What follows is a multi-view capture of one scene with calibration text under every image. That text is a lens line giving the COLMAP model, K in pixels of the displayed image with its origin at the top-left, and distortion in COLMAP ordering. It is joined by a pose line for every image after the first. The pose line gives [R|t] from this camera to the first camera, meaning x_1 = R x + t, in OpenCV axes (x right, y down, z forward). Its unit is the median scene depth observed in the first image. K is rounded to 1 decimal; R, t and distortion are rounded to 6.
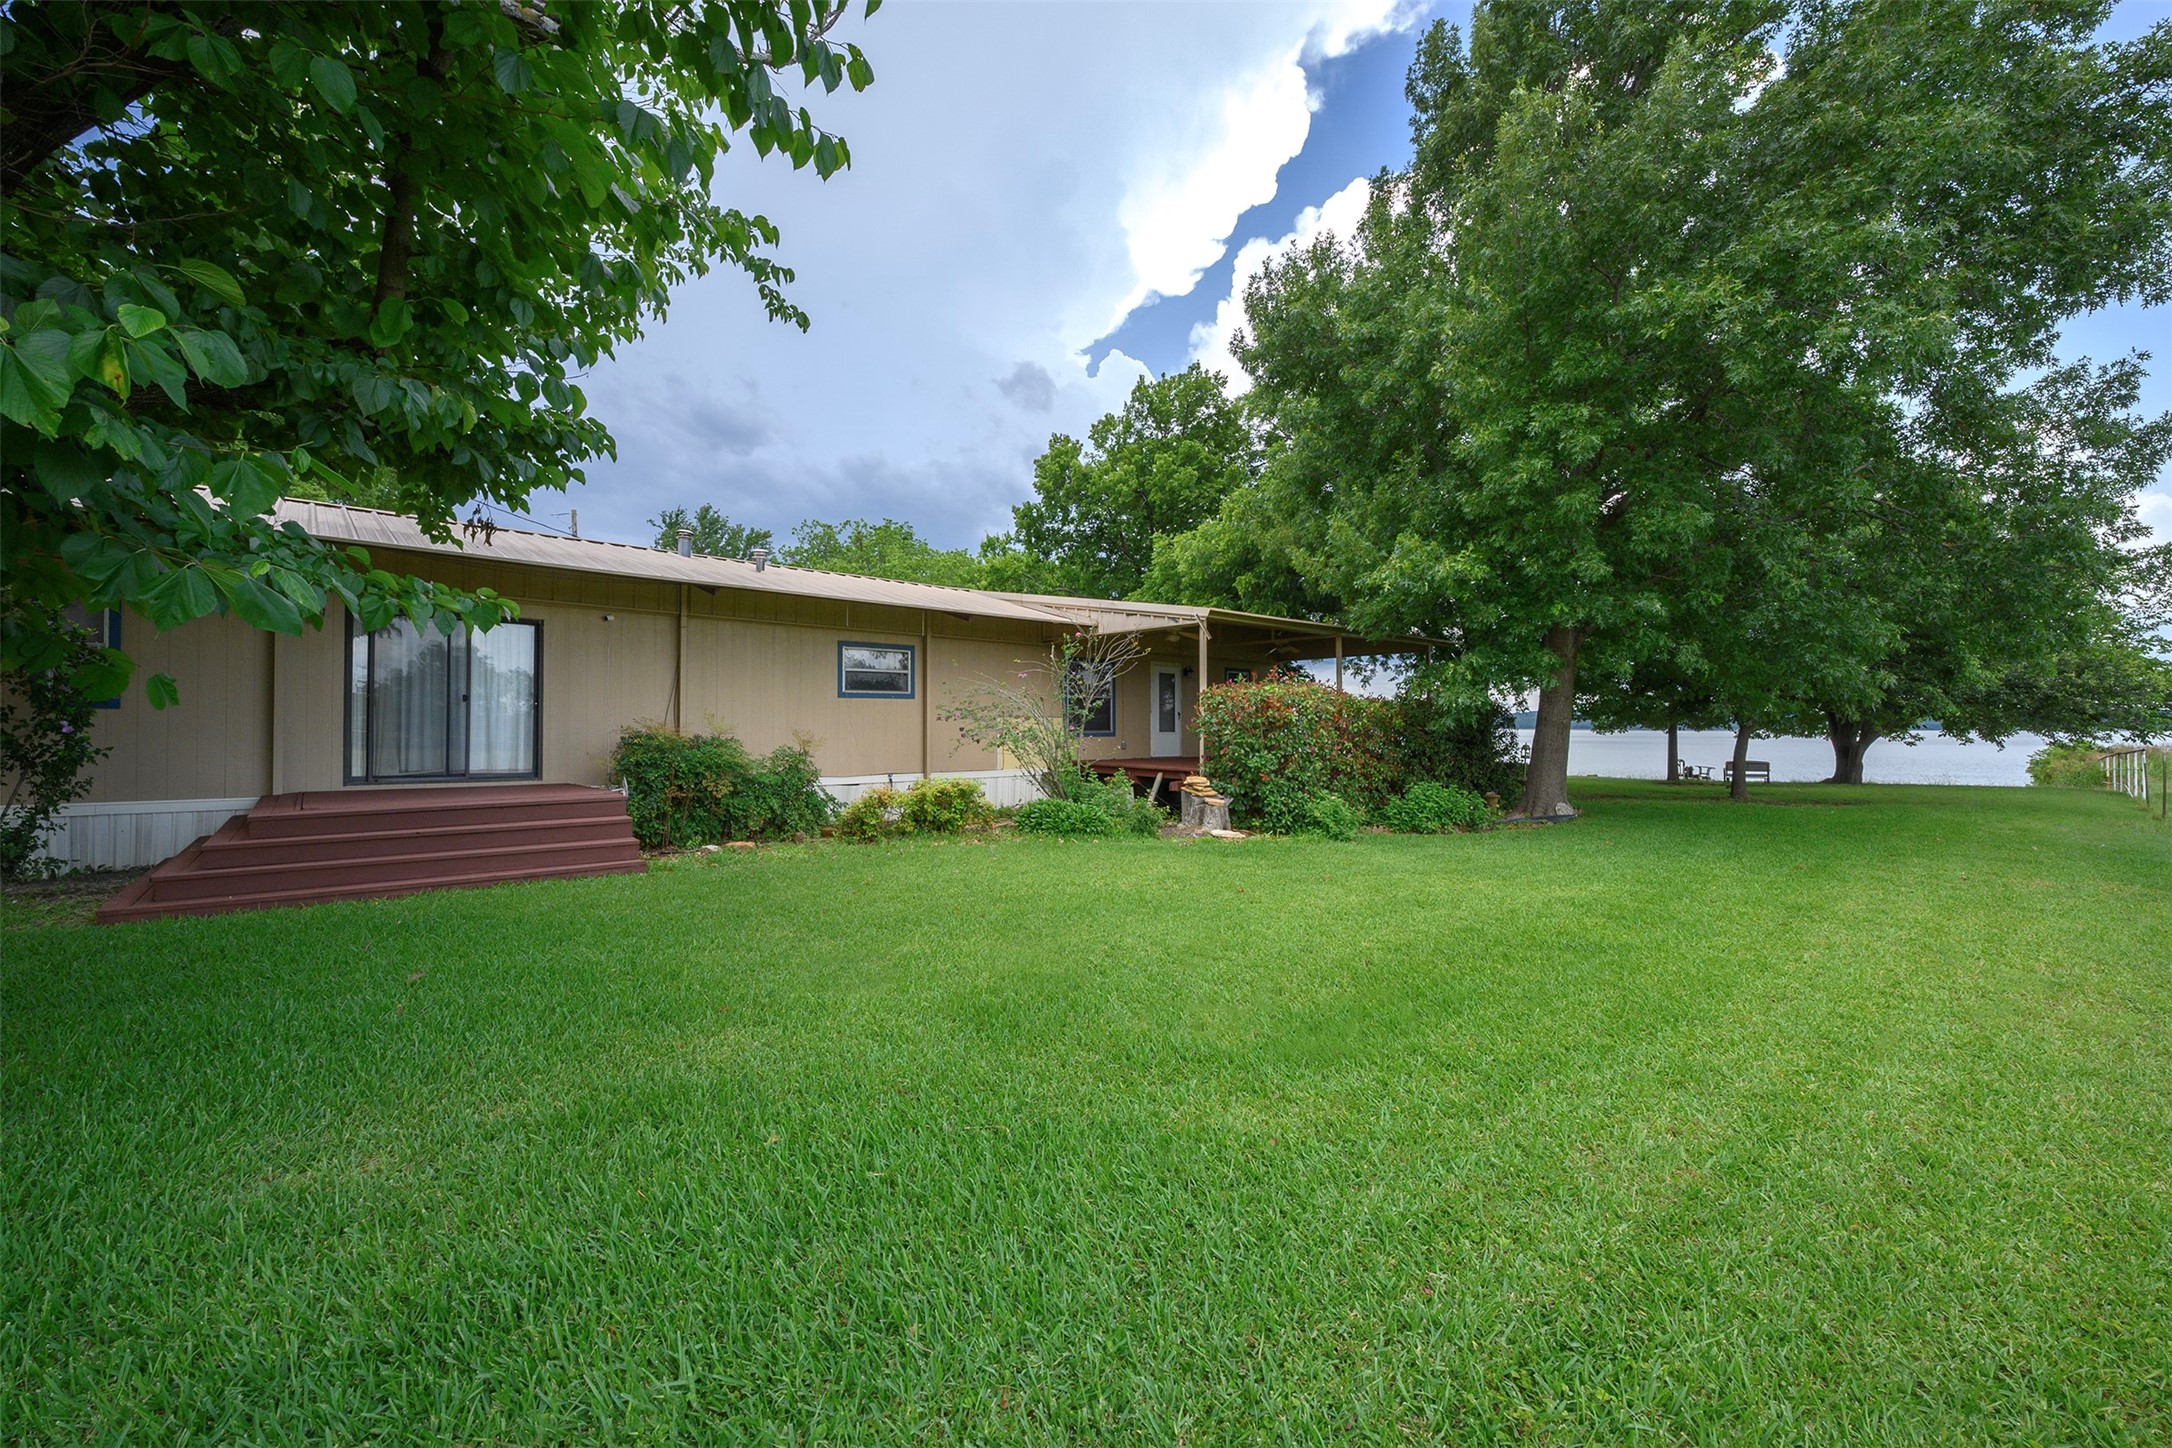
lens RADIAL K [[858.2, 0, 1088.8], [0, 858.2, 718.3], [0, 0, 1]] dist [0.000326, 0.000182]
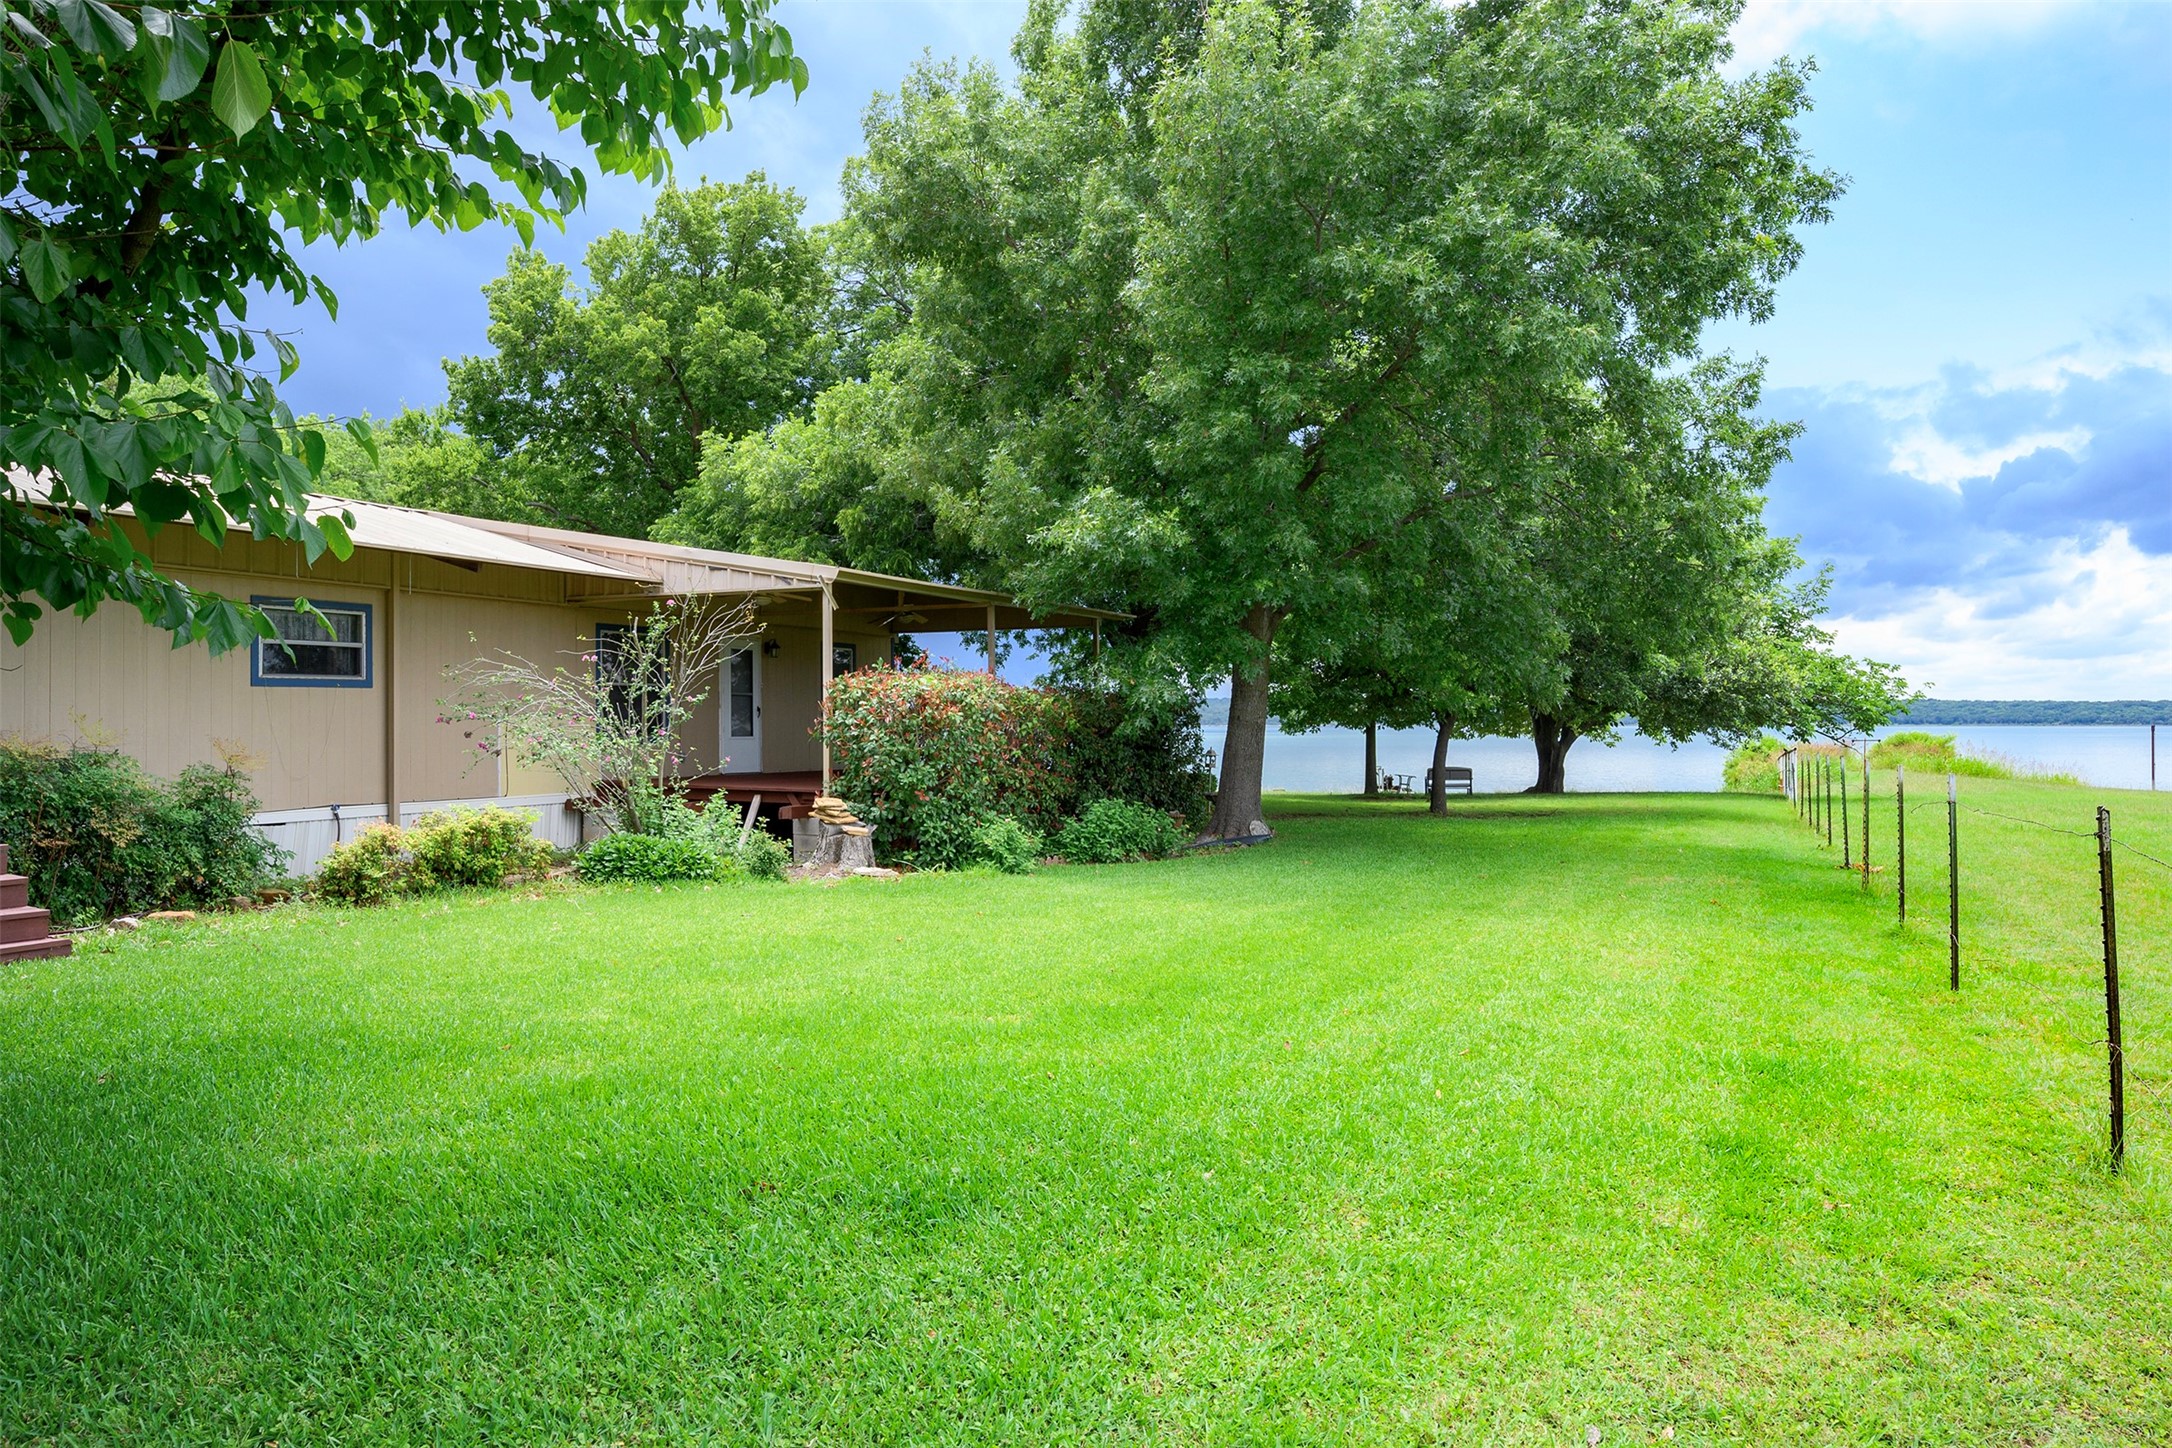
lens RADIAL K [[1423.4, 0, 1086.0], [0, 1423.4, 724.0], [0, 0, 1]] dist [0.002200, 0.000723]
pose [[0.921104, -0.002716, 0.389308, -0.129888], [-0.001376, 0.999947, 0.010230, -0.007661], [-0.389315, -0.009959, 0.921051, -0.191176]]
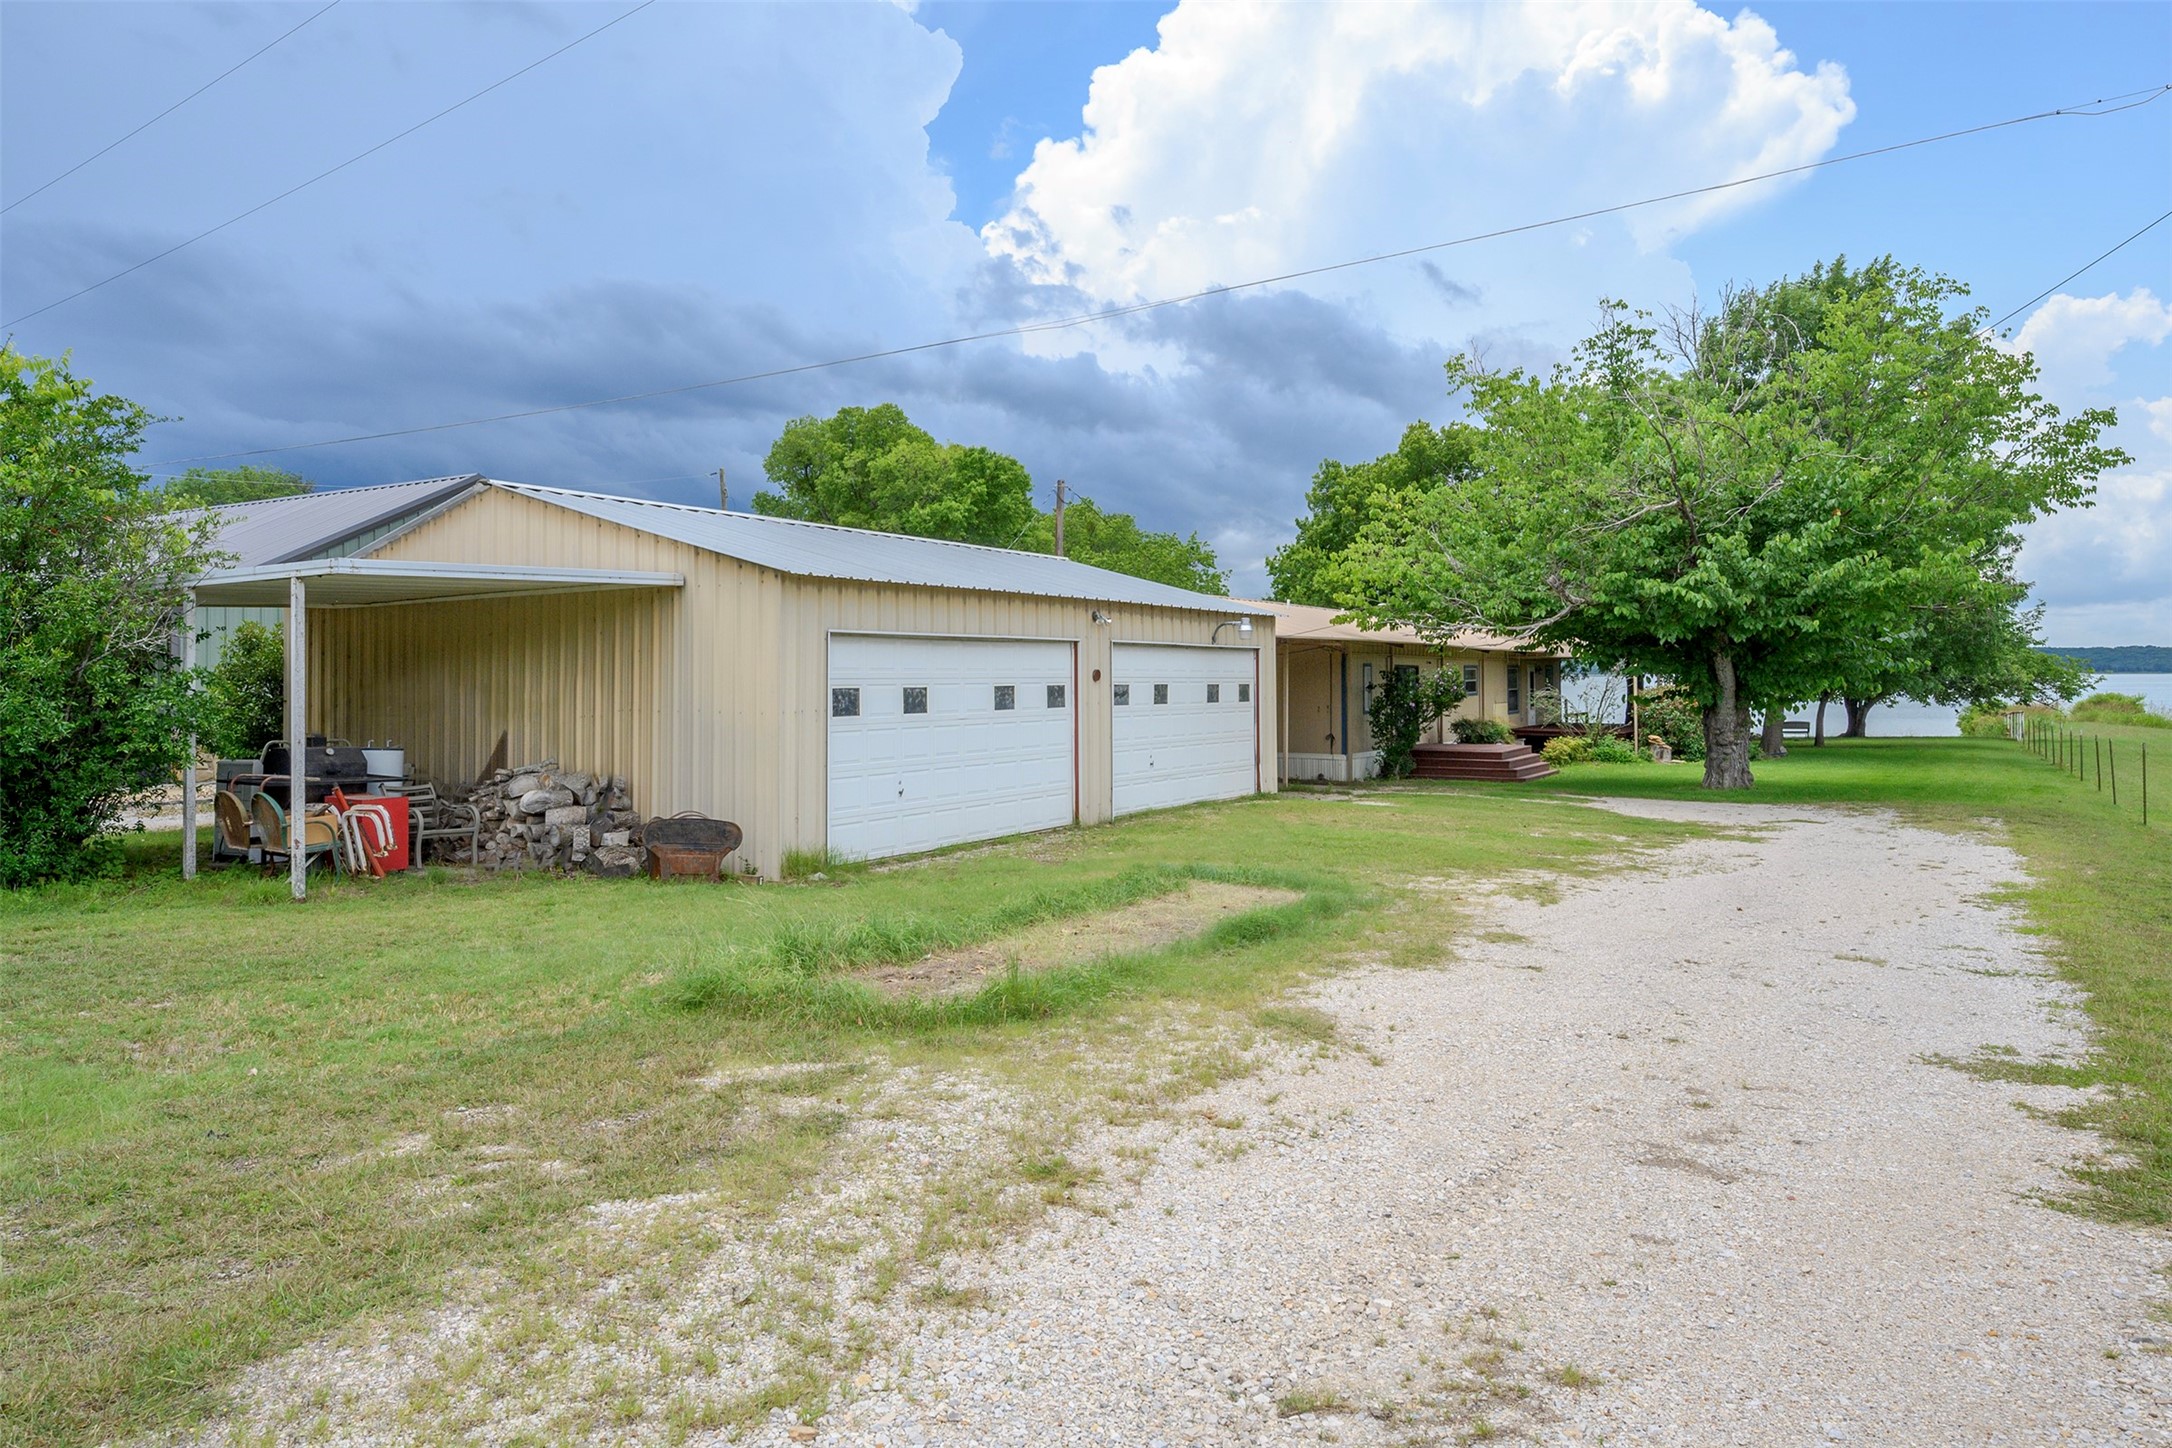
lens RADIAL K [[1326.5, 0, 1086.0], [0, 1326.5, 671.7], [0, 0, 1]] dist [-0.004534, -0.001389]
pose [[0.966983, -0.003716, 0.254814, -1.757185], [0.001420, 0.999957, 0.009191, -0.101979], [-0.254837, -0.008526, 0.966946, -1.515044]]
